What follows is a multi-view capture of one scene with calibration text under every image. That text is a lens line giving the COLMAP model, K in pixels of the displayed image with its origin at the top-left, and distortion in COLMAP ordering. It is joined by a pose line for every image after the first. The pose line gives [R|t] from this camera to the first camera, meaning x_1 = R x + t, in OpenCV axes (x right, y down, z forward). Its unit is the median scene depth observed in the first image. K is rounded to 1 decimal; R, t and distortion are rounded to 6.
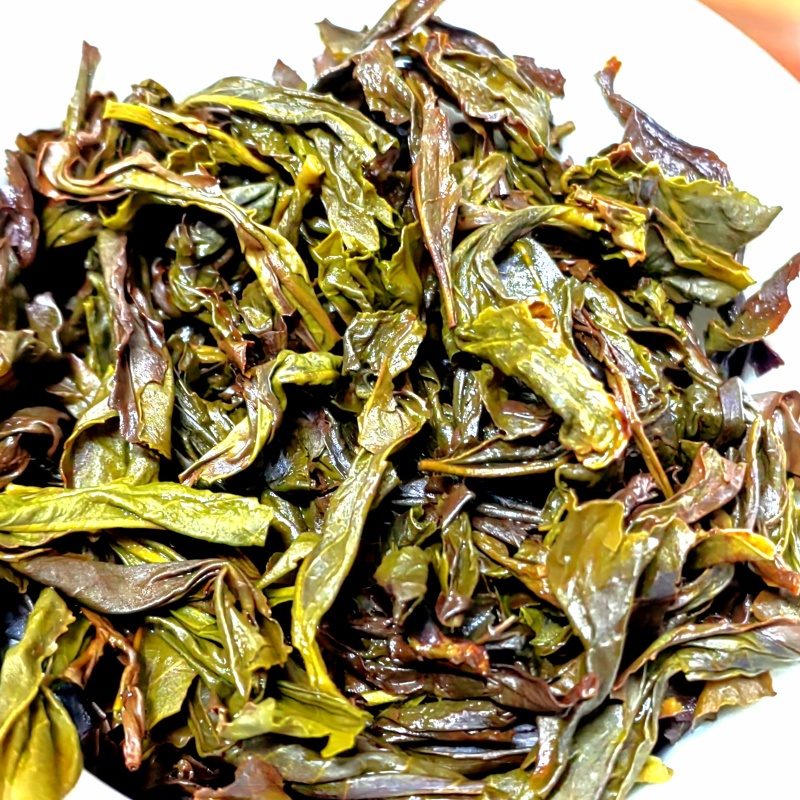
lens RADIAL K [[2476.5, 0, 400.0], [0, 2476.5, 400.0], [0, 0, 1]] dist [0.221543, 0.241619]
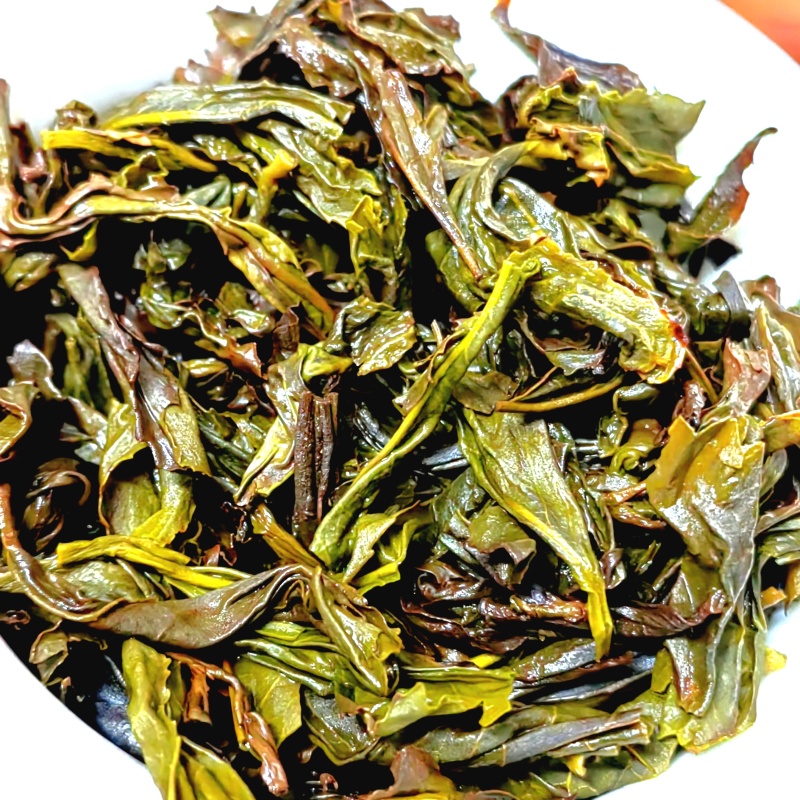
lens RADIAL K [[2476.5, 0, 400.0], [0, 2476.5, 400.0], [0, 0, 1]] dist [0.221543, 0.241619]
pose [[0.939215, -0.225748, 0.258676, -0.262906], [0.223985, 0.973902, 0.036672, -0.024602], [-0.260204, 0.023497, 0.965268, 0.048100]]
